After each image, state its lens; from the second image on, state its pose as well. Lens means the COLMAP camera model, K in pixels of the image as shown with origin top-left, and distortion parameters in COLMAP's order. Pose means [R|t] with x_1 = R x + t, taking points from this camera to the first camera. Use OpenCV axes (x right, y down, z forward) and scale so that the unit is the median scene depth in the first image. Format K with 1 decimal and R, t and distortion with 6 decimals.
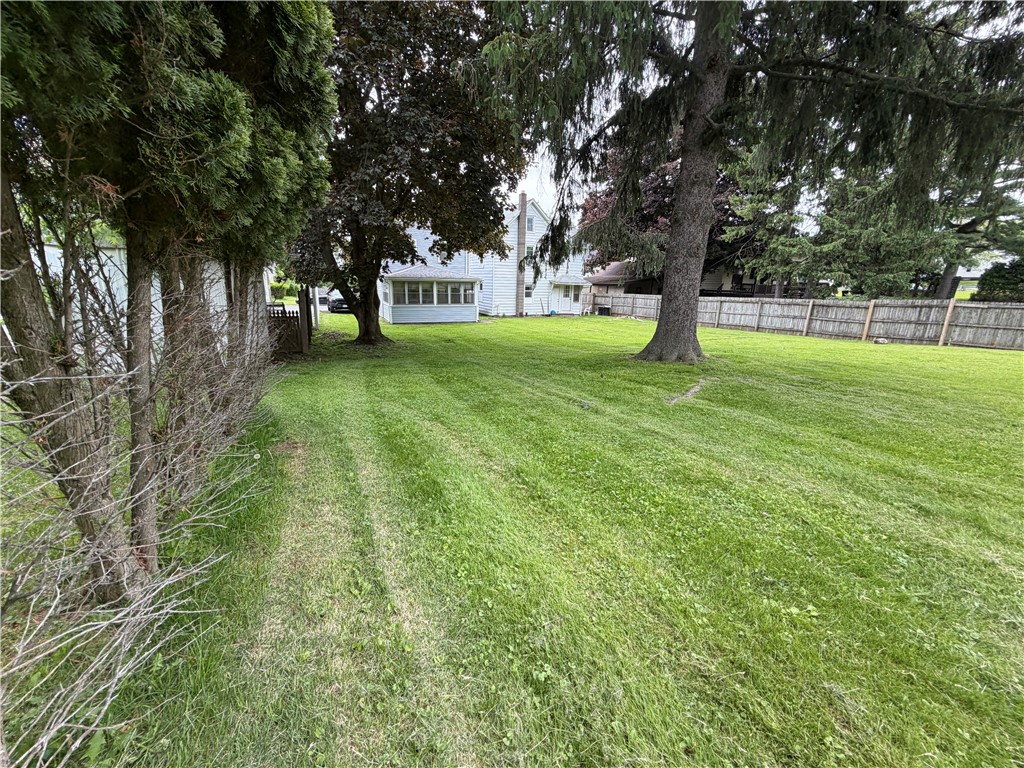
lens RADIAL K [[408.3, 0, 510.6], [0, 408.3, 383.0], [0, 0, 1]] dist [-0.002238, 0.000245]
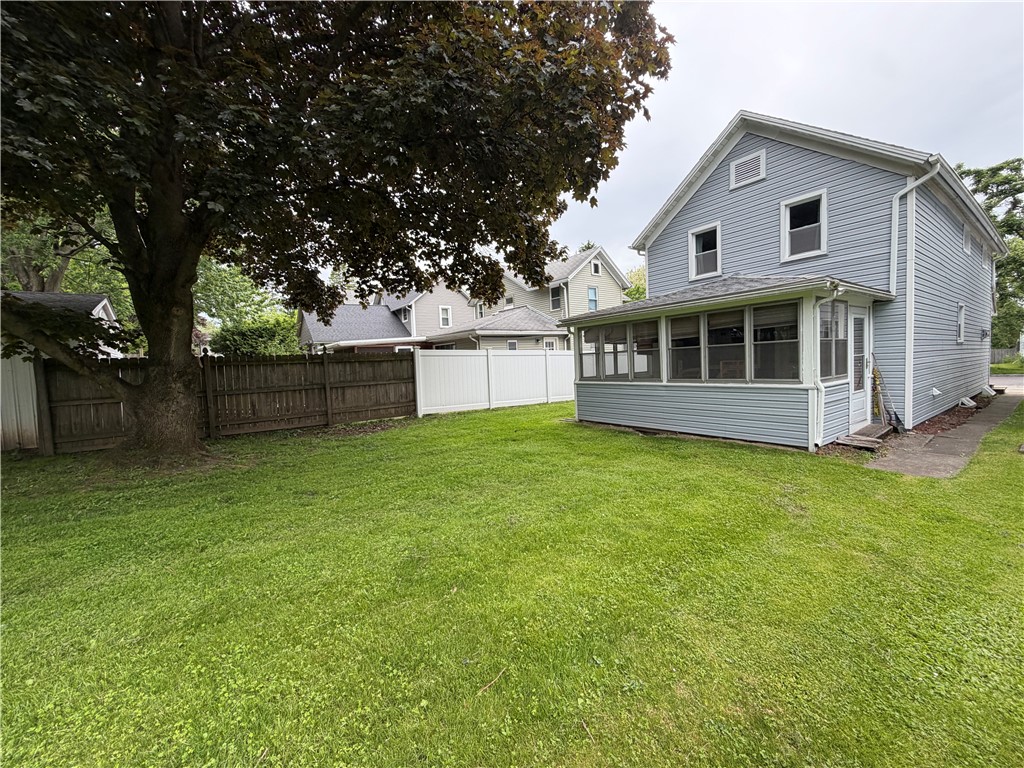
lens RADIAL K [[408.3, 0, 506.9], [0, 408.3, 384.6], [0, 0, 1]] dist [-0.002238, 0.000245]
pose [[0.178927, 0.052458, -0.982463, 0.133244], [-0.169950, 0.985215, 0.021654, -0.164659], [0.969073, 0.163096, 0.185196, 0.762942]]
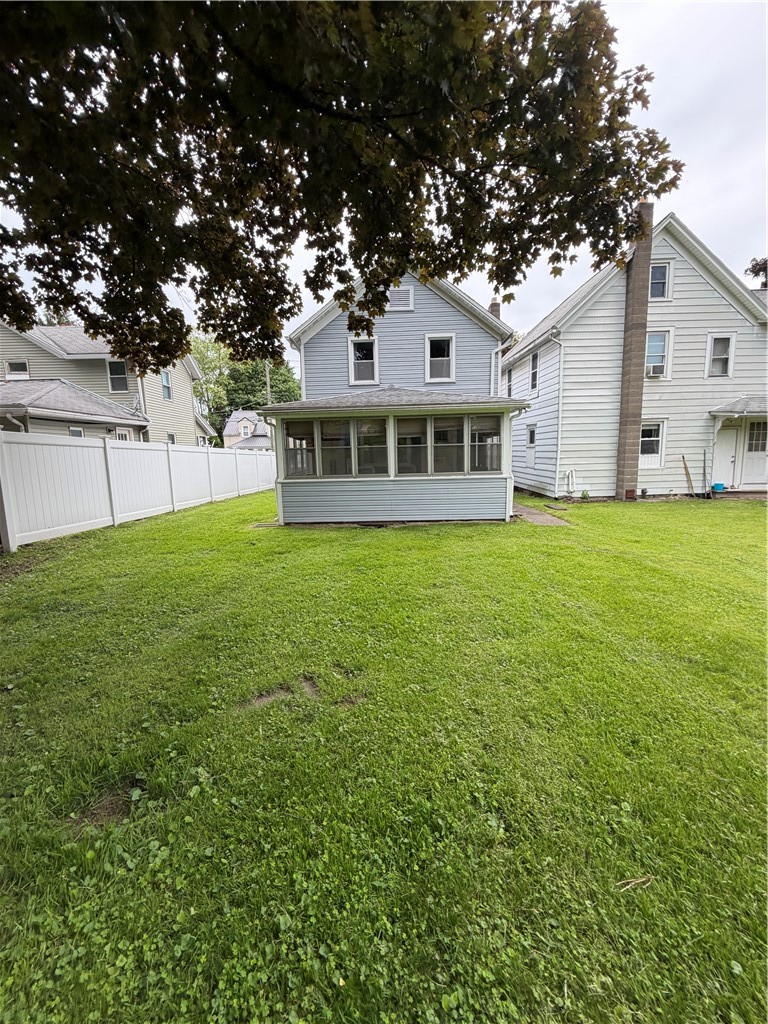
lens RADIAL K [[408.3, 0, 379.5], [0, 408.3, 508.6], [0, 0, 1]] dist [-0.002238, 0.000245]
pose [[0.892037, 0.048368, -0.449366, -0.018308], [-0.082212, 0.995035, -0.056098, -0.131807], [0.444421, 0.086985, 0.891585, 0.622550]]
